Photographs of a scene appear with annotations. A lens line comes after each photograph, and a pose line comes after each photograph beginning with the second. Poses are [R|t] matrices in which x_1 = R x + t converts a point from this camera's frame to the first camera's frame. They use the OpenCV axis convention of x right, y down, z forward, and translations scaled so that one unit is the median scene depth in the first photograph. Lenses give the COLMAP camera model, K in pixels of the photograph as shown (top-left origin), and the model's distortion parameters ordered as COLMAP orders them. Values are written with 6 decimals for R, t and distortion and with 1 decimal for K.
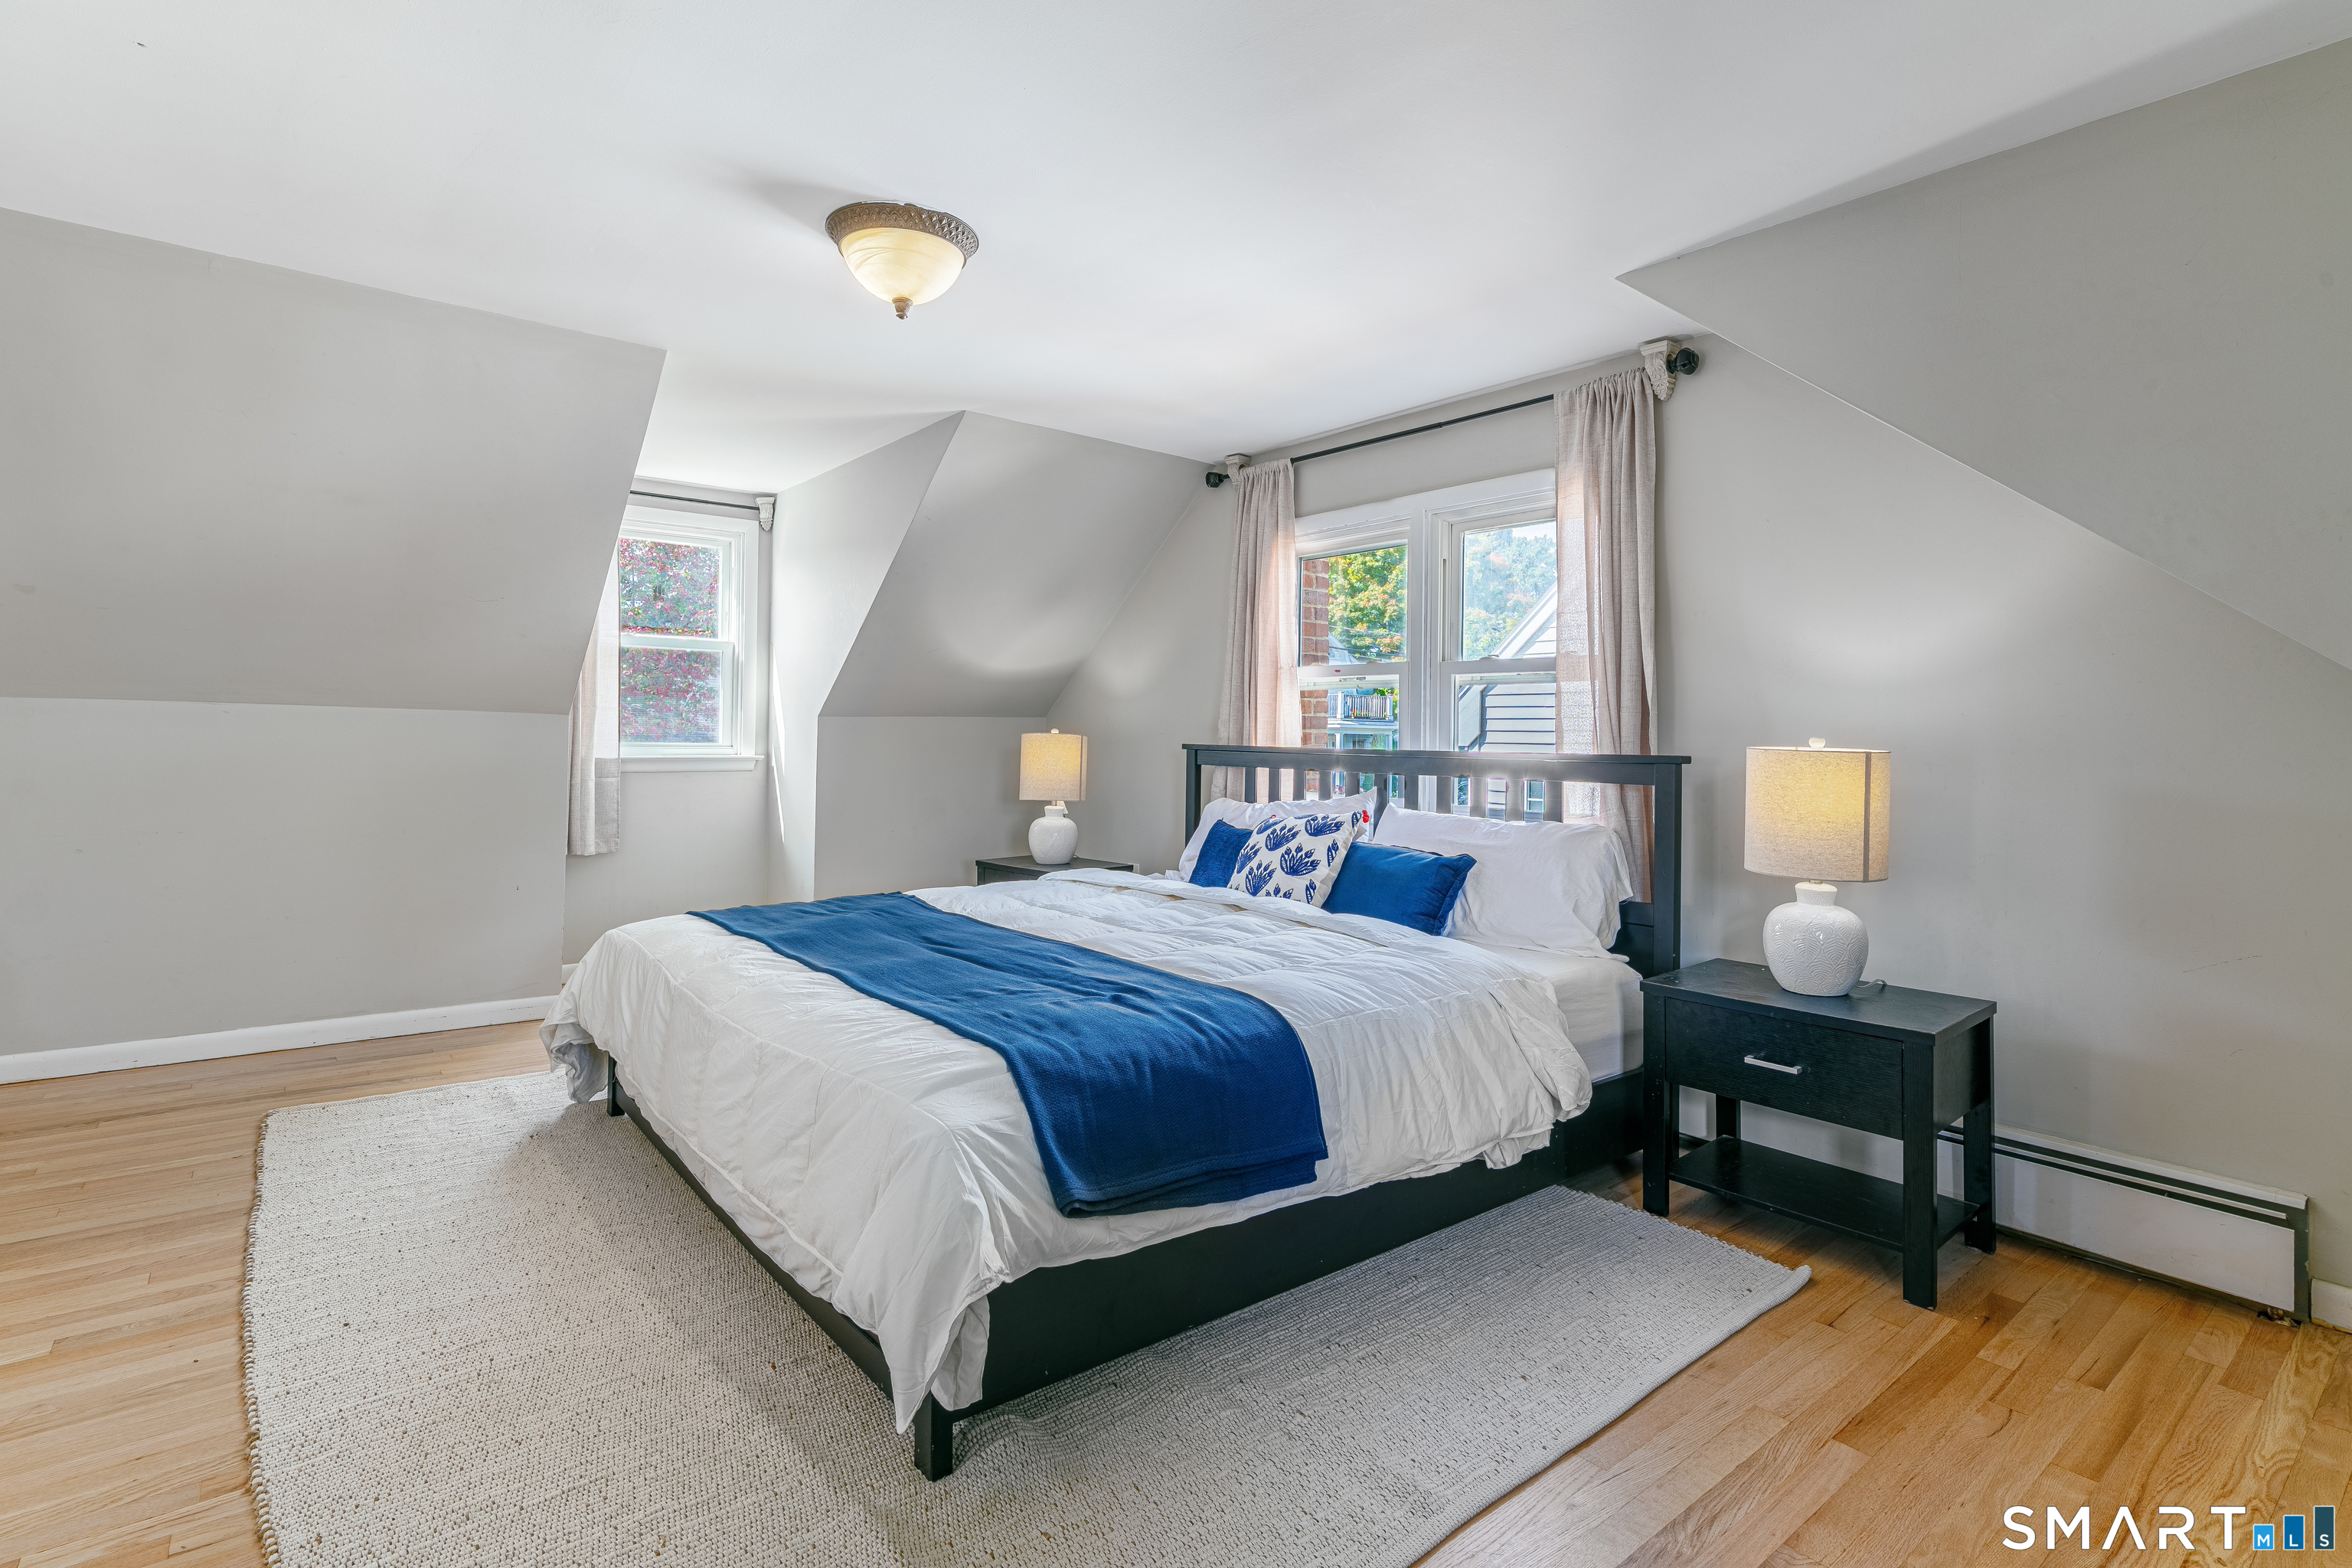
lens RADIAL K [[1132.0, 0, 1174.4], [0, 1132.0, 742.7], [0, 0, 1]] dist [0.000166, 0.000048]
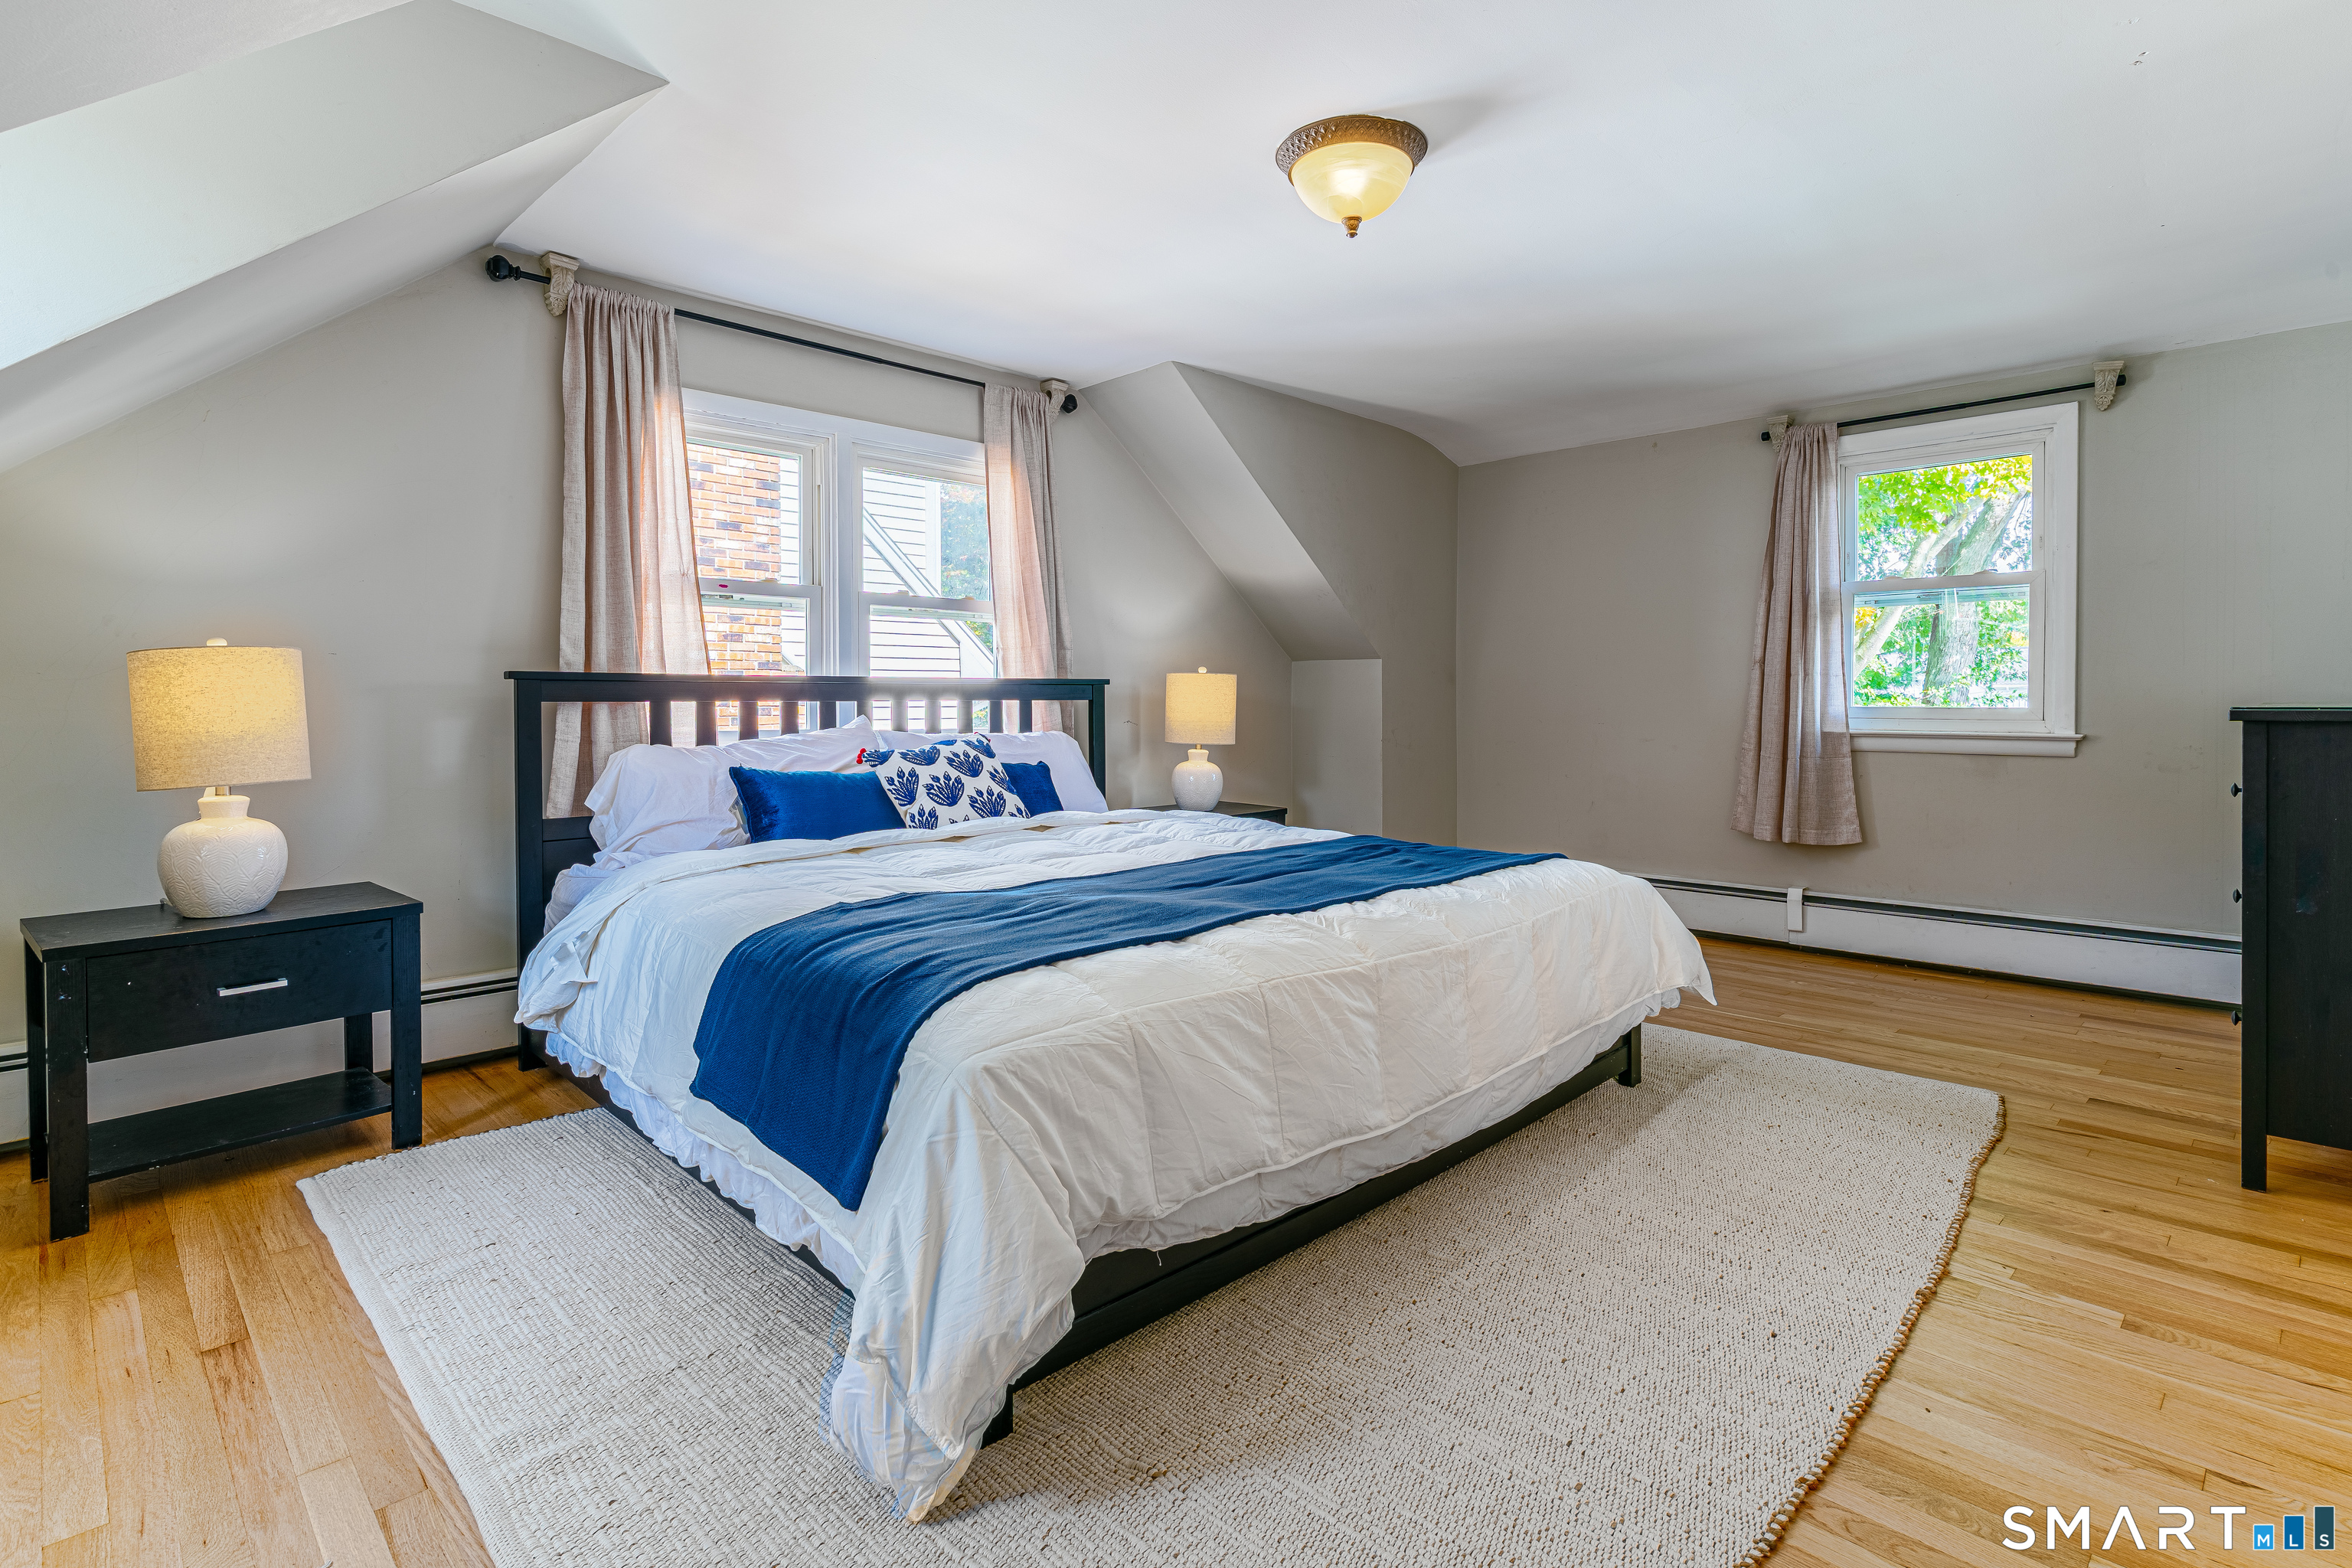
lens RADIAL K [[1121.8, 0, 1048.6], [0, 1121.8, 792.4], [0, 0, 1]] dist [0.046505, 0.000114]
pose [[-0.038815, -0.132413, 0.990434, -0.918165], [-0.019886, 0.991087, 0.131721, -0.030188], [-0.999049, -0.014583, -0.041102, 0.945674]]
